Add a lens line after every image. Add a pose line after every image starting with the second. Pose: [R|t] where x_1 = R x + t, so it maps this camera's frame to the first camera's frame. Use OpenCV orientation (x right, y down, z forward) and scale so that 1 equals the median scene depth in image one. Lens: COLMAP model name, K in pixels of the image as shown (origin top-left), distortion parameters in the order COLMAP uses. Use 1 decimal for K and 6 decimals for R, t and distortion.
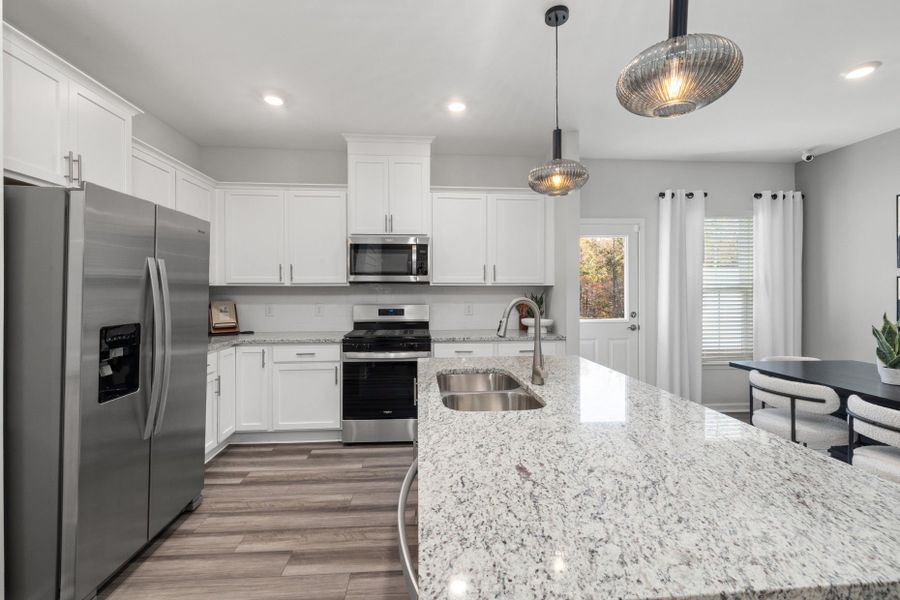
lens RADIAL K [[387.1, 0, 450.9], [0, 387.1, 288.5], [0, 0, 1]] dist [0.001112, -0.000061]
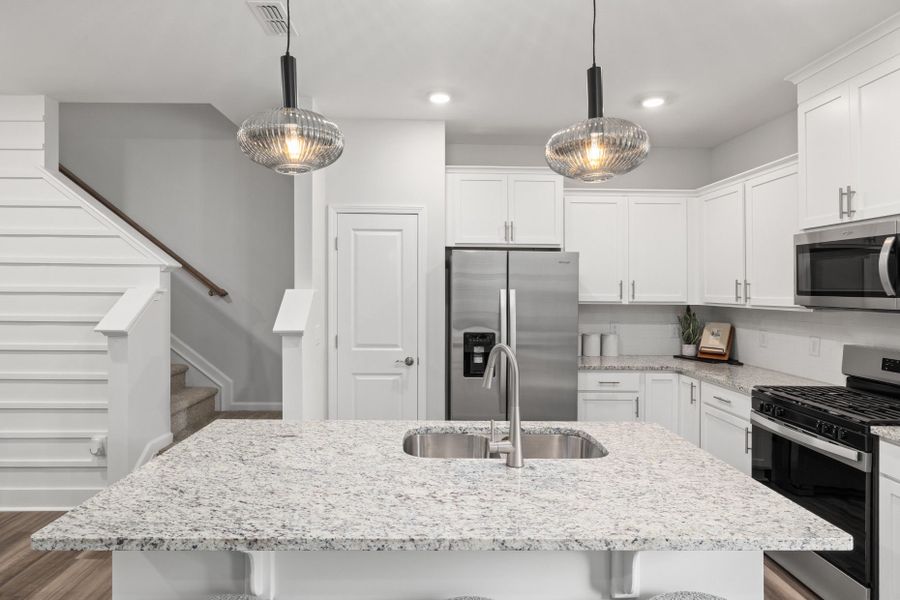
lens RADIAL K [[493.1, 0, 424.0], [0, 493.1, 286.9], [0, 0, 1]] dist [-0.001261, -0.000510]
pose [[-0.078983, -0.002941, -0.996872, 0.636794], [-0.004218, 0.999988, -0.002616, -0.047157], [0.996867, 0.003998, -0.078994, 0.492845]]
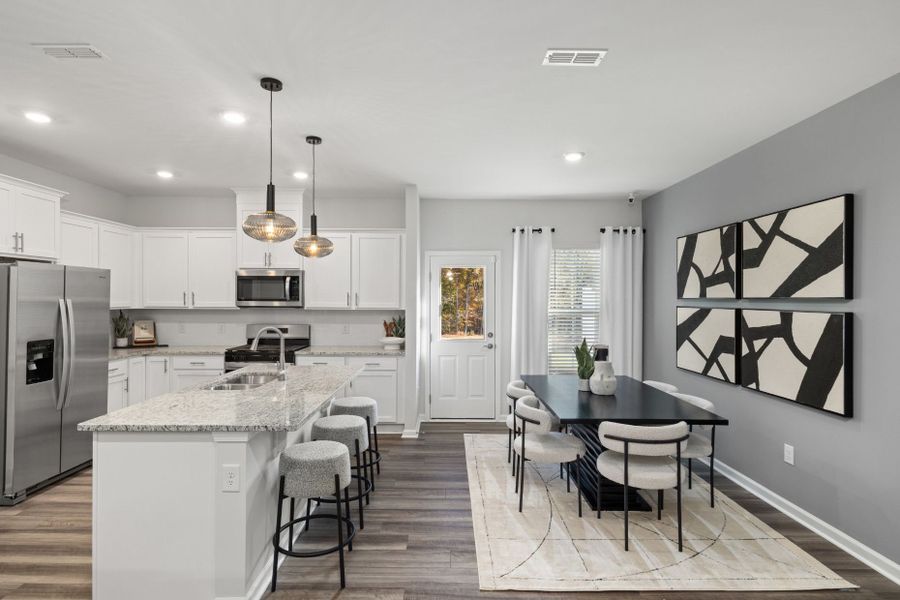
lens RADIAL K [[463.2, 0, 450.0], [0, 463.2, 300.0], [0, 0, 1]] dist [-0.000434, 0.000289]
pose [[0.997051, 0.006935, -0.076428, 0.580238], [-0.006315, 0.999945, 0.008358, -0.058875], [0.076482, -0.007851, 0.997040, -0.471740]]
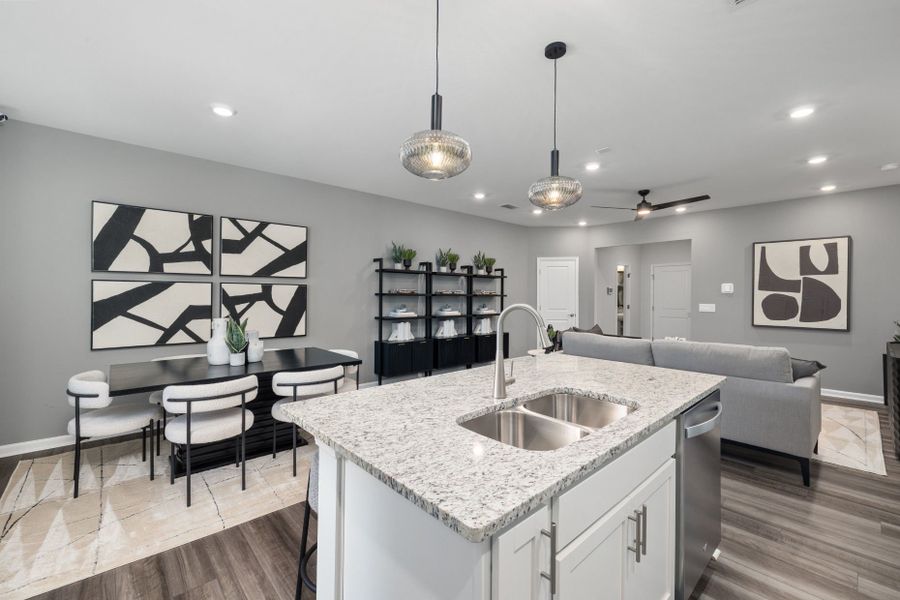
lens RADIAL K [[377.4, 0, 446.7], [0, 377.4, 294.0], [0, 0, 1]] dist [-0.000115, -0.000042]
pose [[-0.612411, -0.000851, 0.790539, -0.221699], [-0.008150, 0.999953, -0.005237, 0.005420], [-0.790497, -0.009650, -0.612389, 0.899262]]
